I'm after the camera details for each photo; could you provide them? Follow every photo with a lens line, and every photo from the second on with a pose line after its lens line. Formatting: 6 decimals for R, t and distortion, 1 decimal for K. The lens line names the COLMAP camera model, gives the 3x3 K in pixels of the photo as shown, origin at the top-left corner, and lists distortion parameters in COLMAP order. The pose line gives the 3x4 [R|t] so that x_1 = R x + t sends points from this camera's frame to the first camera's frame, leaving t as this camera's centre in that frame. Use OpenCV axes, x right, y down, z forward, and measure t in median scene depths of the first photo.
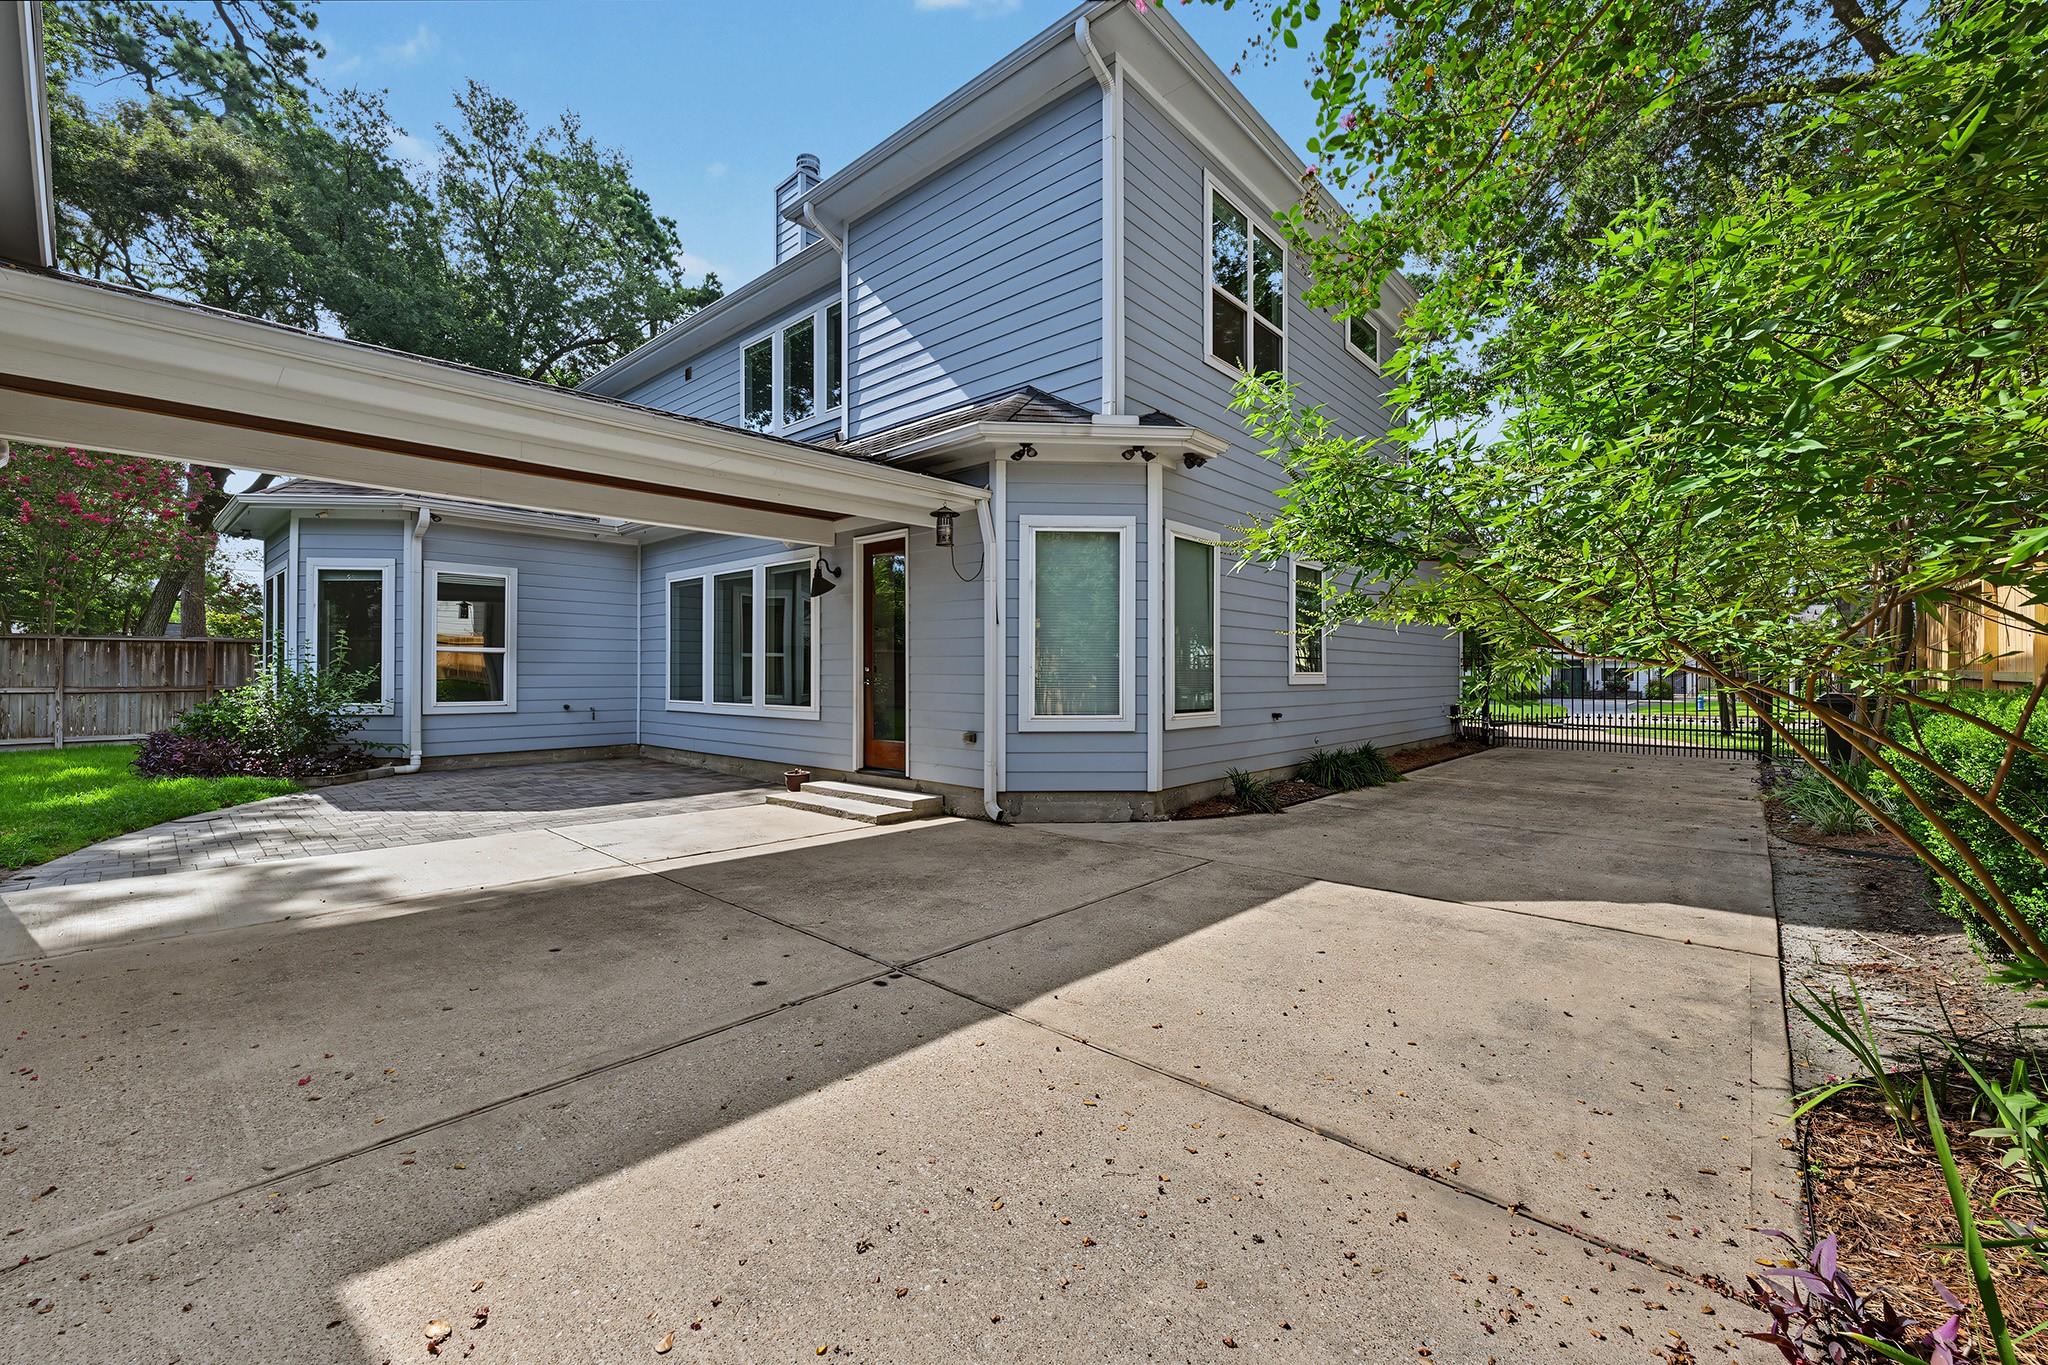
lens RADIAL K [[816.1, 0, 1012.2], [0, 816.1, 672.2], [0, 0, 1]] dist [0.001600, 0.000135]
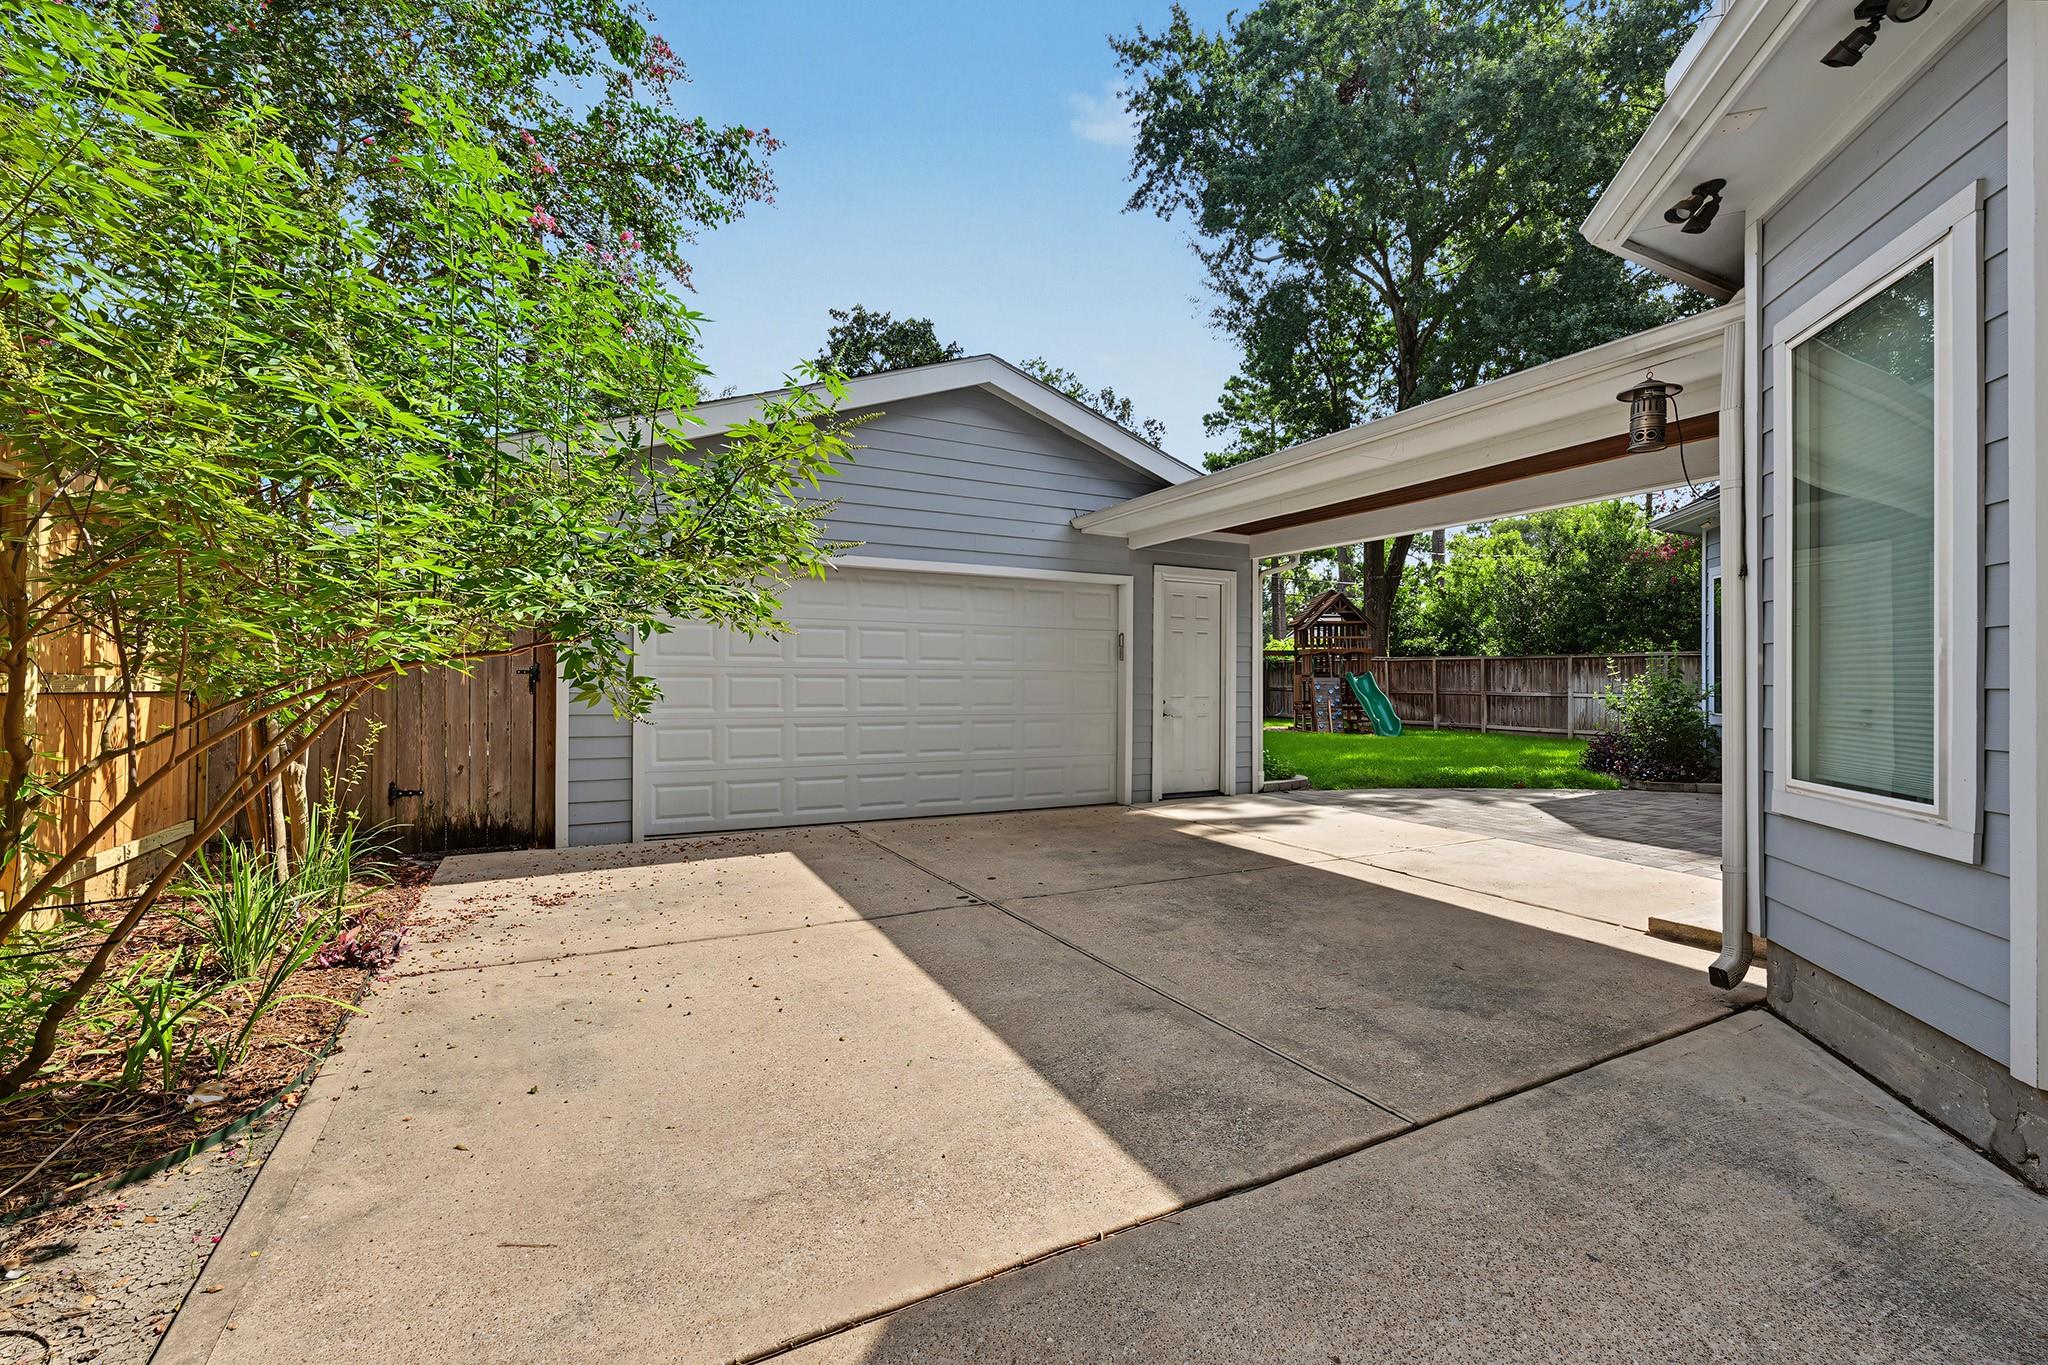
lens RADIAL K [[855.7, 0, 1009.8], [0, 855.7, 679.7], [0, 0, 1]] dist [-0.009707, 0.001726]
pose [[-0.337120, -0.003403, -0.941456, 1.260116], [-0.004723, 0.999987, -0.001924, 0.010291], [0.941450, 0.003798, -0.337132, 1.654422]]
